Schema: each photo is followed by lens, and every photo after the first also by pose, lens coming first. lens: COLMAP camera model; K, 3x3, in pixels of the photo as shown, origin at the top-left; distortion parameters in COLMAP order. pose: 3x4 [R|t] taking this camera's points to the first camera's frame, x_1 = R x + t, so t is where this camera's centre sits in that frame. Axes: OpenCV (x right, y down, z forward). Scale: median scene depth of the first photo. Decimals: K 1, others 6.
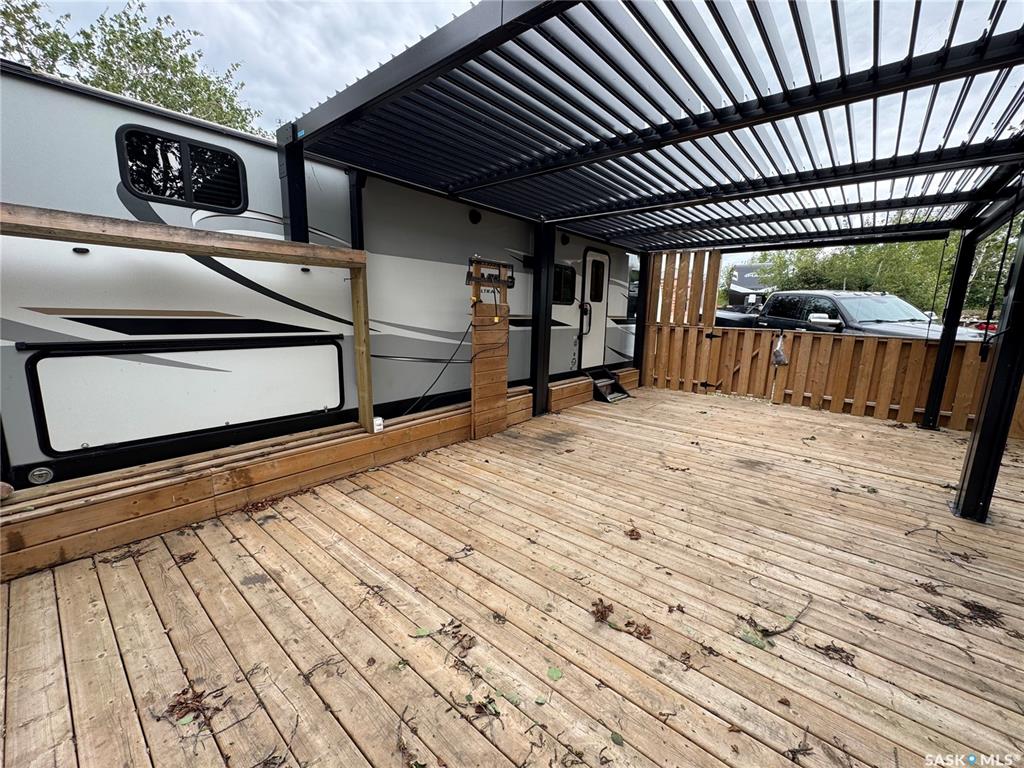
lens RADIAL K [[408.3, 0, 512.6], [0, 408.3, 384.1], [0, 0, 1]] dist [-0.002429, -0.000165]
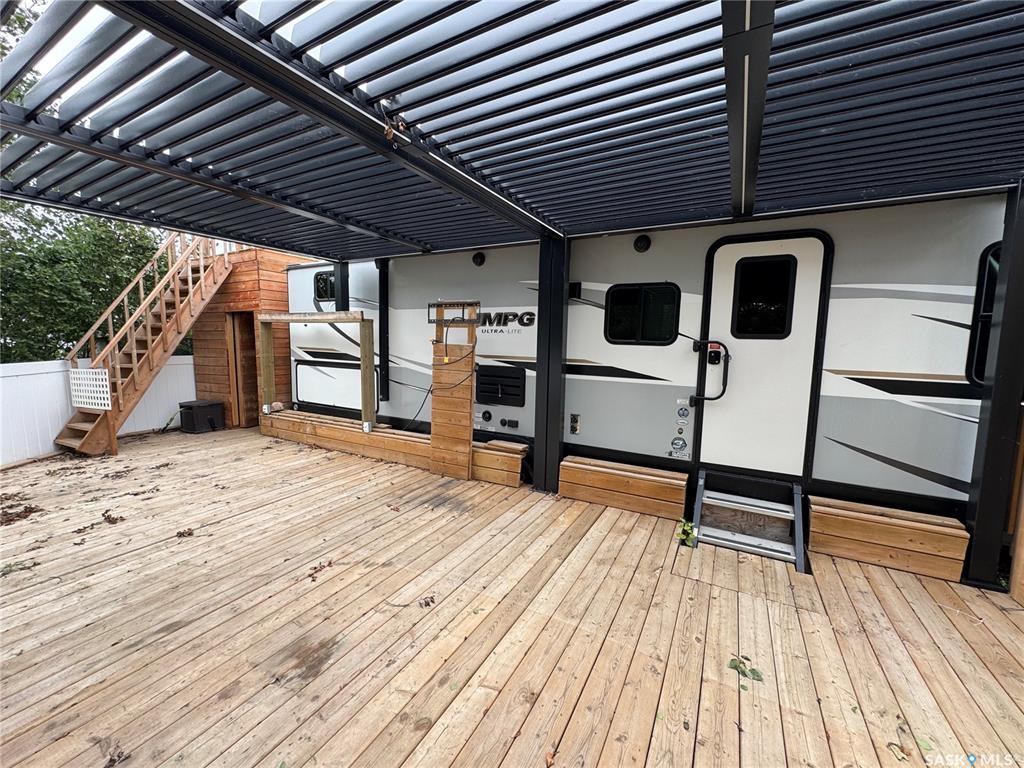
lens RADIAL K [[408.3, 0, 510.2], [0, 408.3, 383.9], [0, 0, 1]] dist [-0.002429, -0.000165]
pose [[0.203354, 0.083198, -0.975564, 1.032130], [-0.189020, 0.980975, 0.044258, -0.185736], [0.960686, 0.175401, 0.215211, 1.012258]]
